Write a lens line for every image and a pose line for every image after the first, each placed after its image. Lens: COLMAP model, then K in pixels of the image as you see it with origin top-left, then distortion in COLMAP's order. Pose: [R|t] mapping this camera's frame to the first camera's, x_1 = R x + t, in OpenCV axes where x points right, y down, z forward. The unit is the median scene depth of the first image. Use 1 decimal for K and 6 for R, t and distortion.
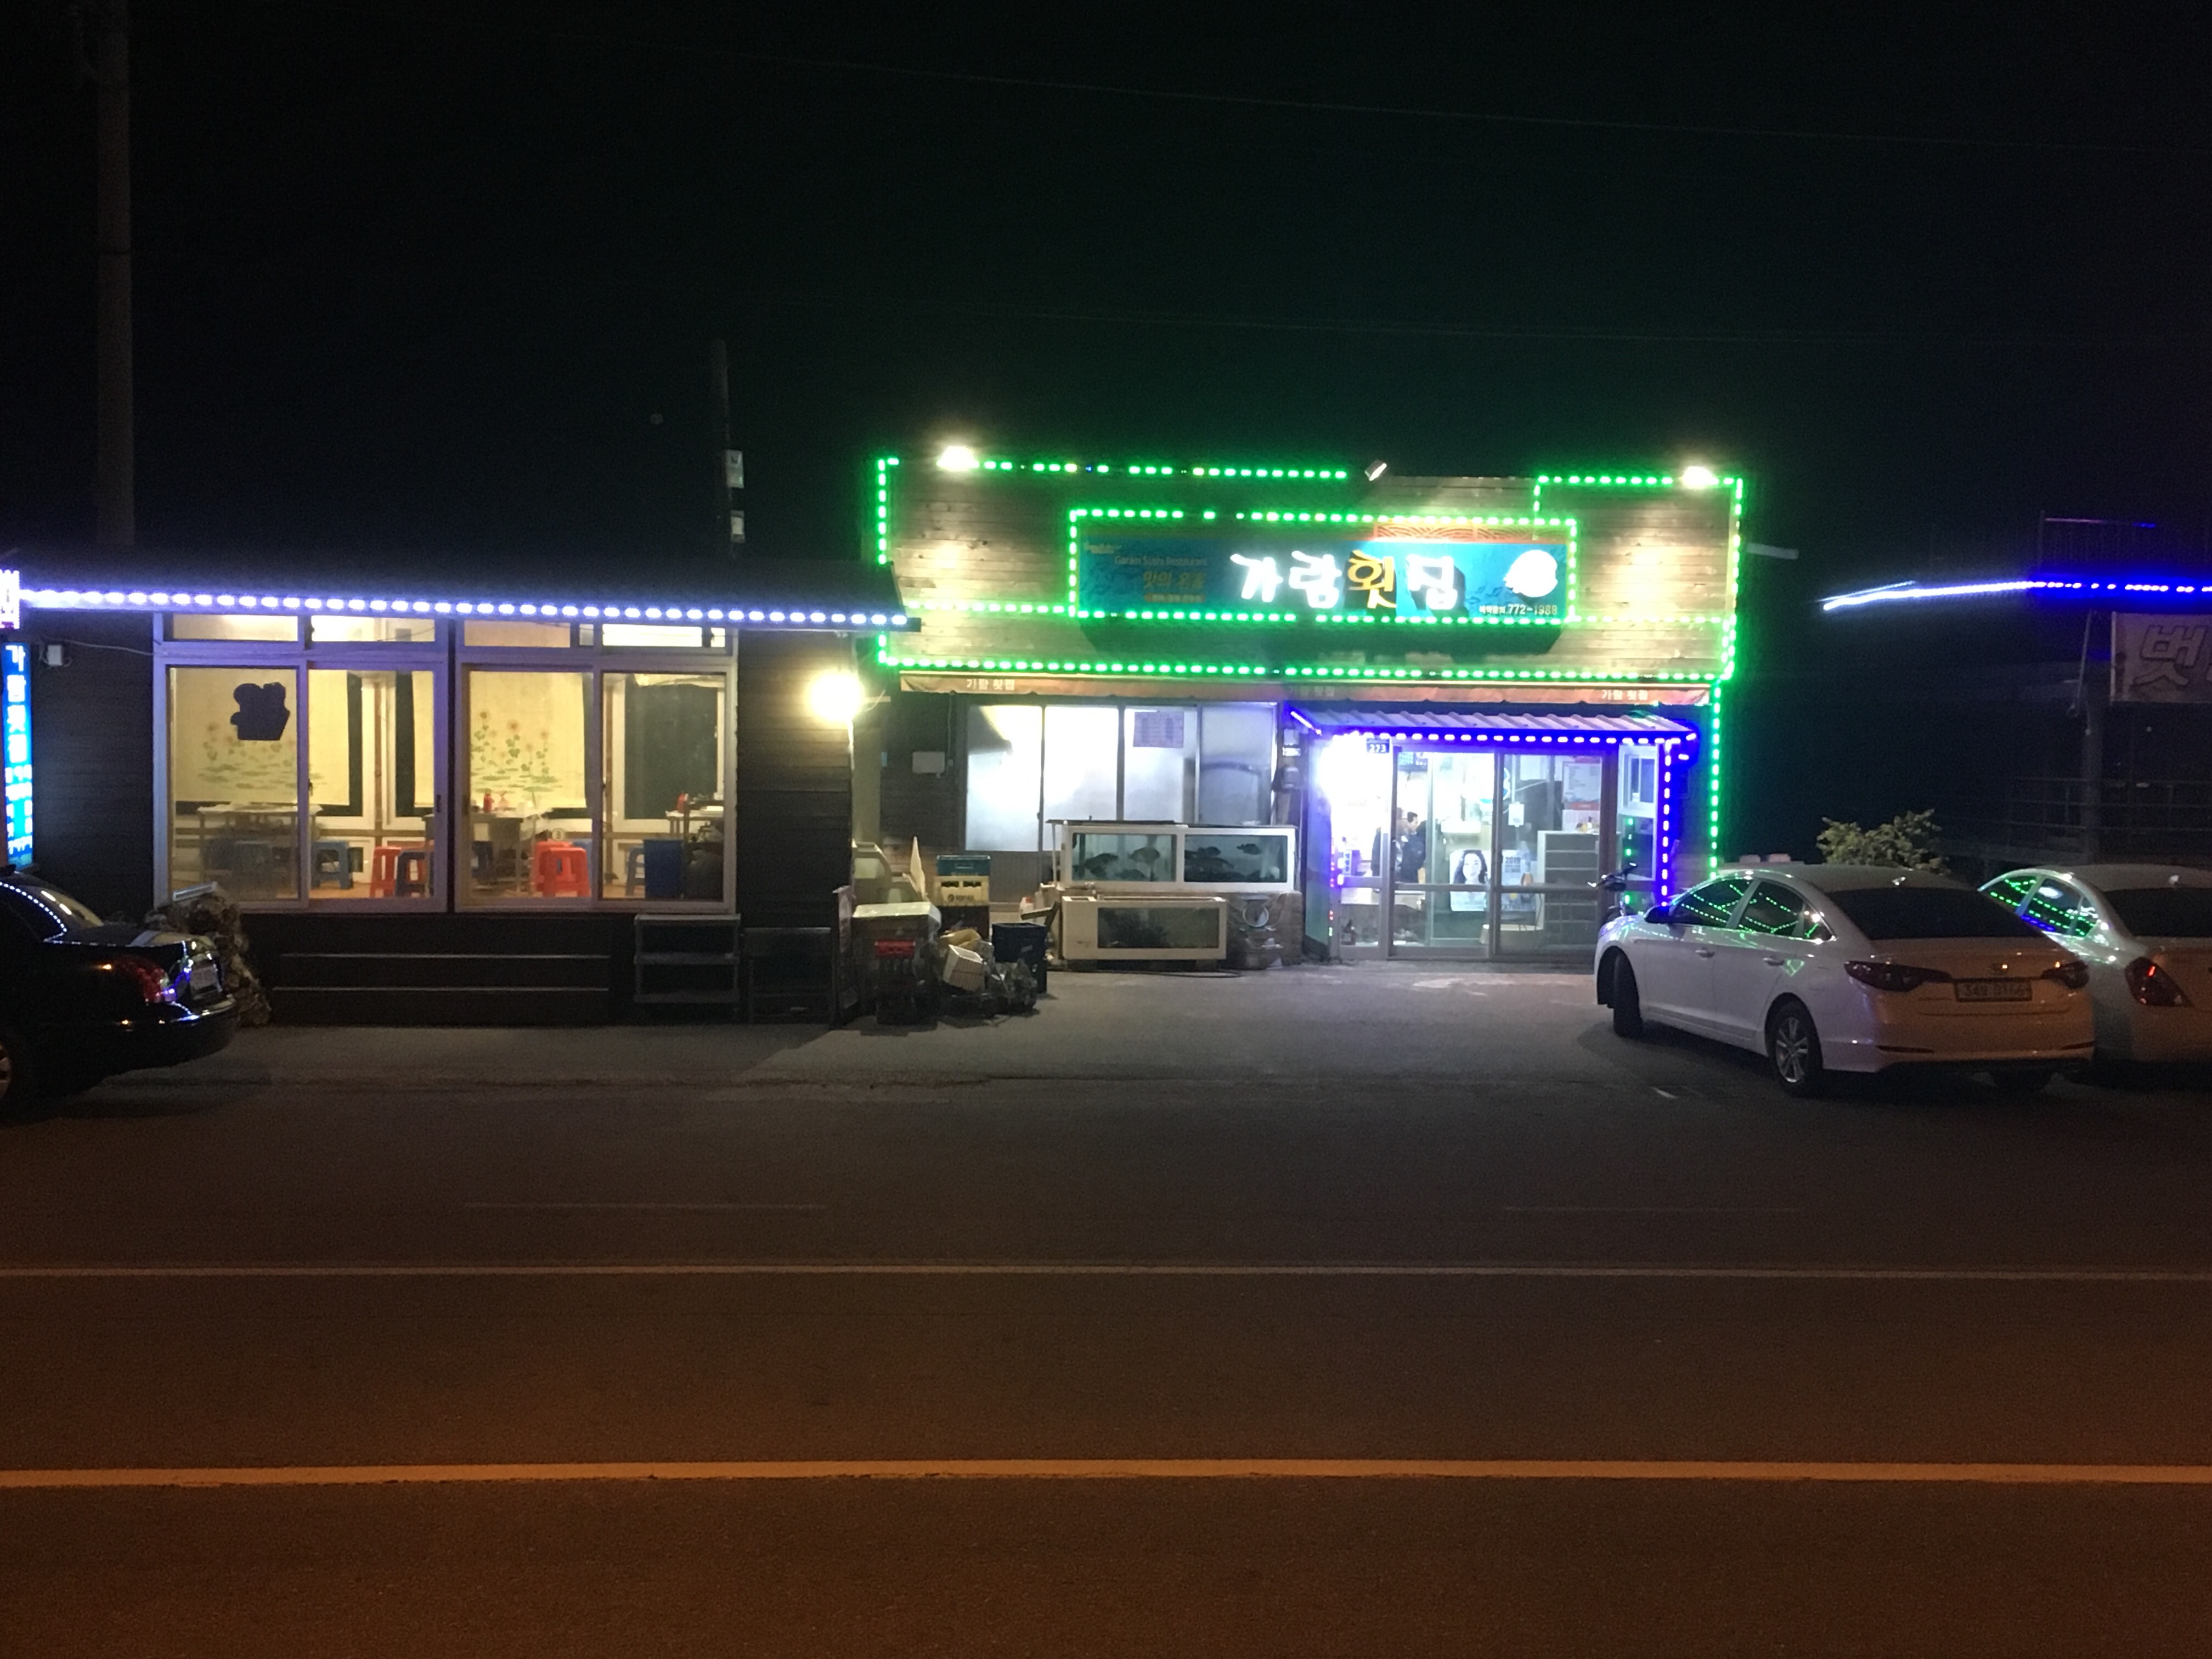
lens RADIAL K [[2651.7, 0, 1106.0], [0, 2651.7, 829.5], [0, 0, 1]] dist [0.007605, -0.033959]
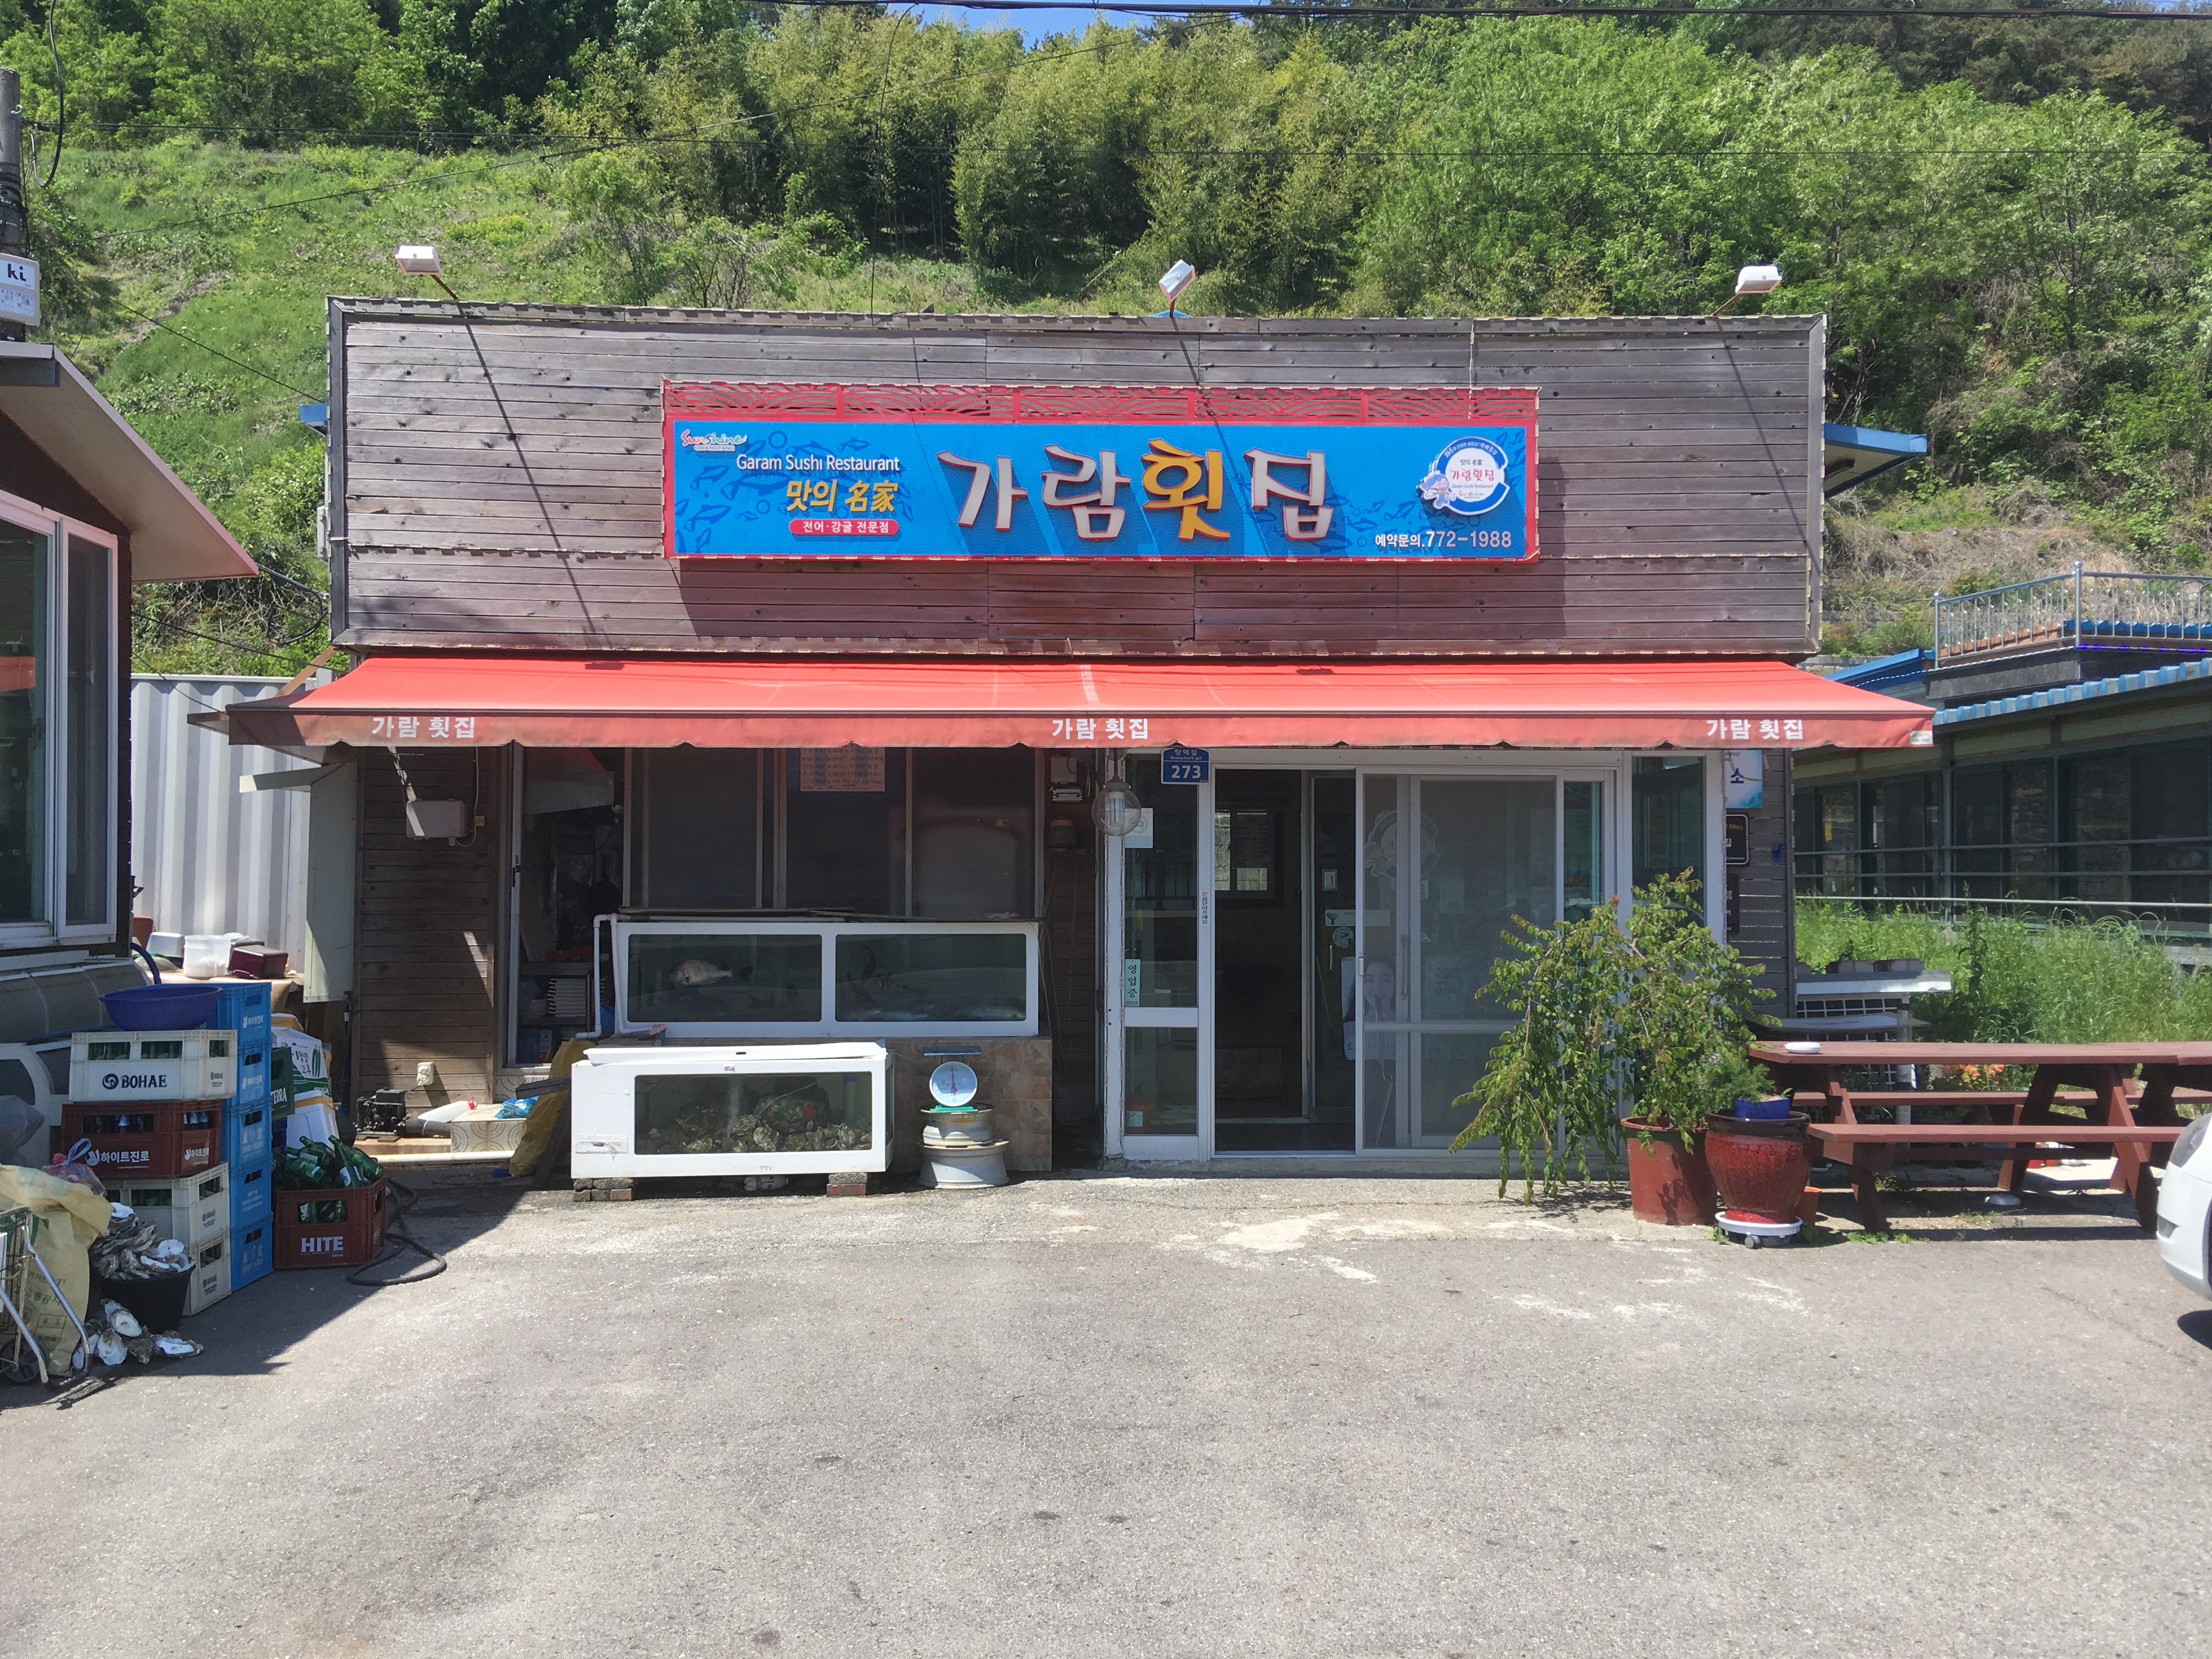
lens RADIAL K [[1825.1, 0, 1106.0], [0, 1825.1, 829.5], [0, 0, 1]] dist [0.082416, -0.116154]
pose [[0.998928, -0.015333, -0.043681, 0.104019], [0.012420, 0.997730, -0.066193, 0.006019], [0.044596, 0.065580, 0.996850, 0.636638]]
